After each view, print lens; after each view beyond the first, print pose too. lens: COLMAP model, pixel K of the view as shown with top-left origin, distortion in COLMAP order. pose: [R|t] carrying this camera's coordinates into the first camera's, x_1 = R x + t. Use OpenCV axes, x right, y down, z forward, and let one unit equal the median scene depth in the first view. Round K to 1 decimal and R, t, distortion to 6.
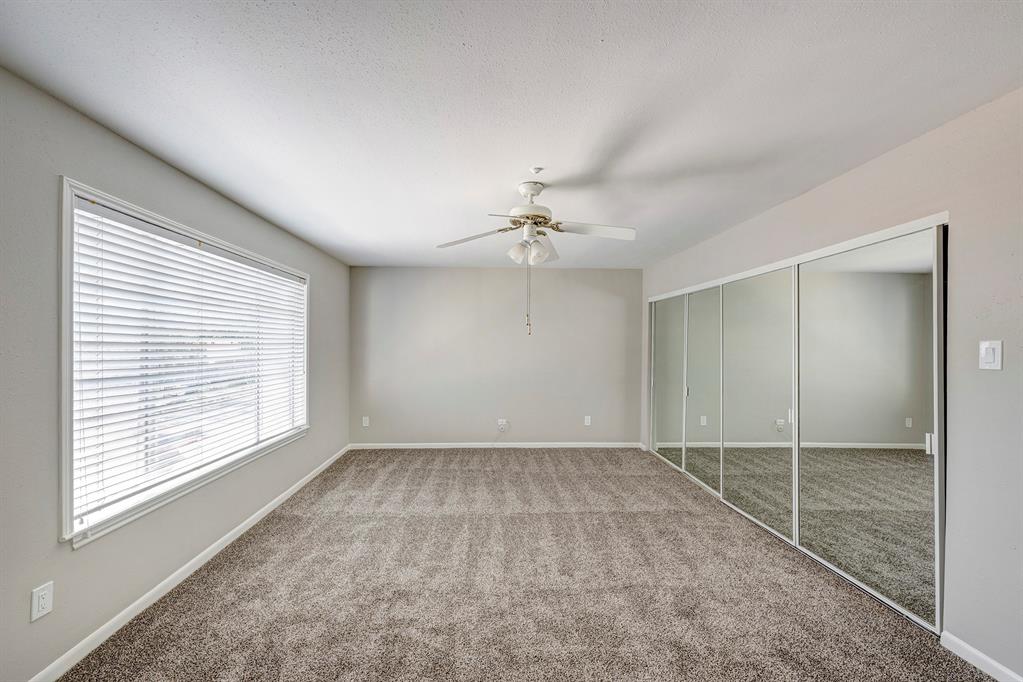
lens RADIAL K [[423.7, 0, 507.5], [0, 423.7, 348.6], [0, 0, 1]] dist [0.001298, -0.000095]
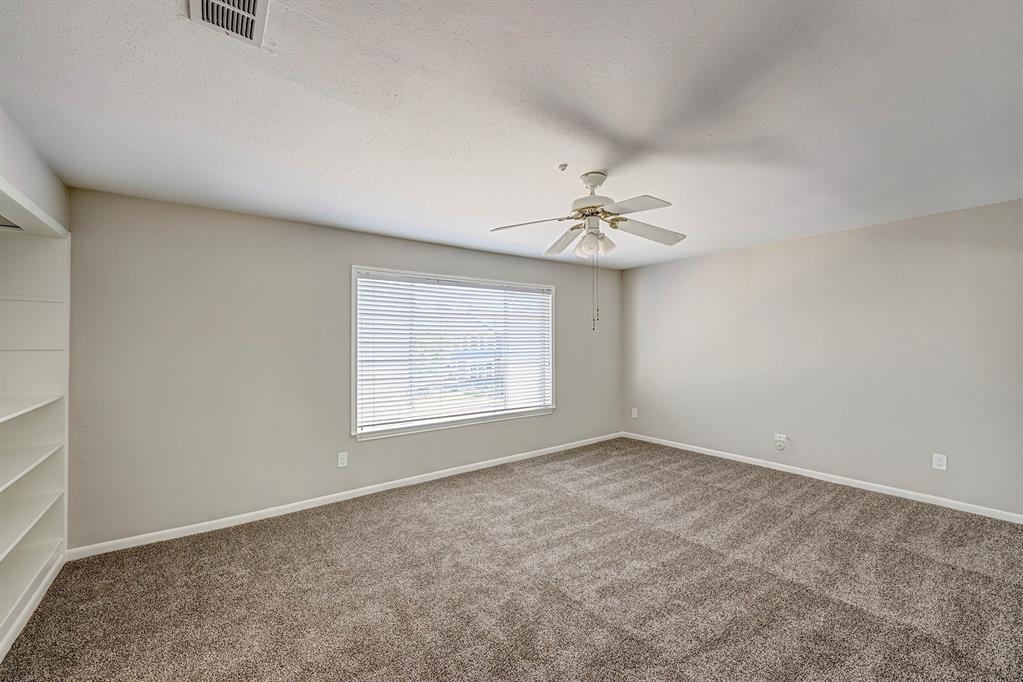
lens RADIAL K [[413.0, 0, 510.3], [0, 413.0, 335.4], [0, 0, 1]] dist [0.007168, 0.000236]
pose [[0.565021, -0.019848, -0.824838, 0.542963], [0.001758, 0.999737, -0.022853, -0.000115], [0.825075, 0.011462, 0.564907, 0.233544]]
